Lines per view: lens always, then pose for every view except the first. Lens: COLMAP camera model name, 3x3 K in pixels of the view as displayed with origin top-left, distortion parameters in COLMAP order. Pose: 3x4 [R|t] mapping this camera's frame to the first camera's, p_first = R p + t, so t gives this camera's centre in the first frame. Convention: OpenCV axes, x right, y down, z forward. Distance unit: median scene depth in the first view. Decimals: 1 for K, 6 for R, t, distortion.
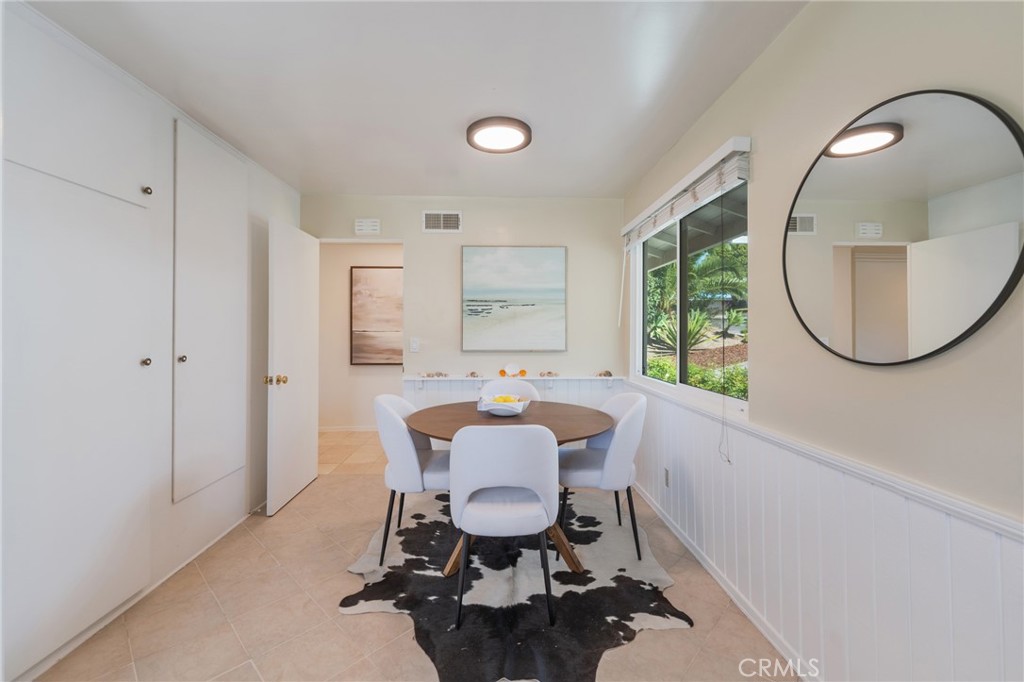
lens RADIAL K [[421.7, 0, 524.8], [0, 421.7, 323.3], [0, 0, 1]] dist [0.000459, -0.000594]
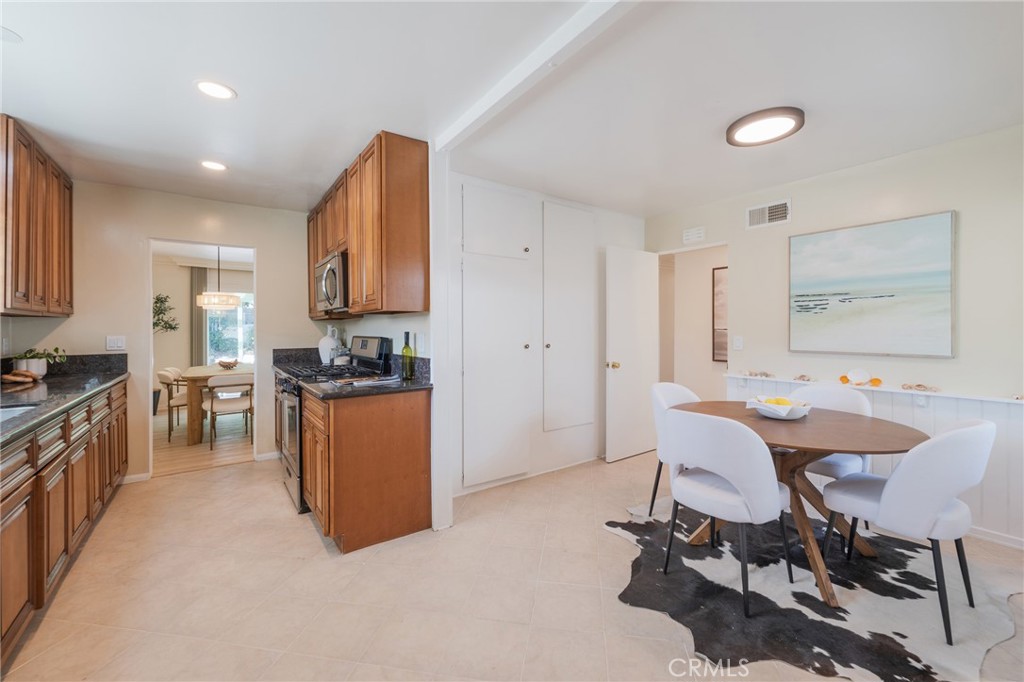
lens RADIAL K [[426.0, 0, 512.7], [0, 426.0, 329.2], [0, 0, 1]] dist [-0.000717, -0.000218]
pose [[0.544326, 0.001335, -0.838873, 0.385181], [0.014296, 0.999839, 0.010867, -0.001087], [0.838752, -0.017907, 0.544219, -0.017214]]
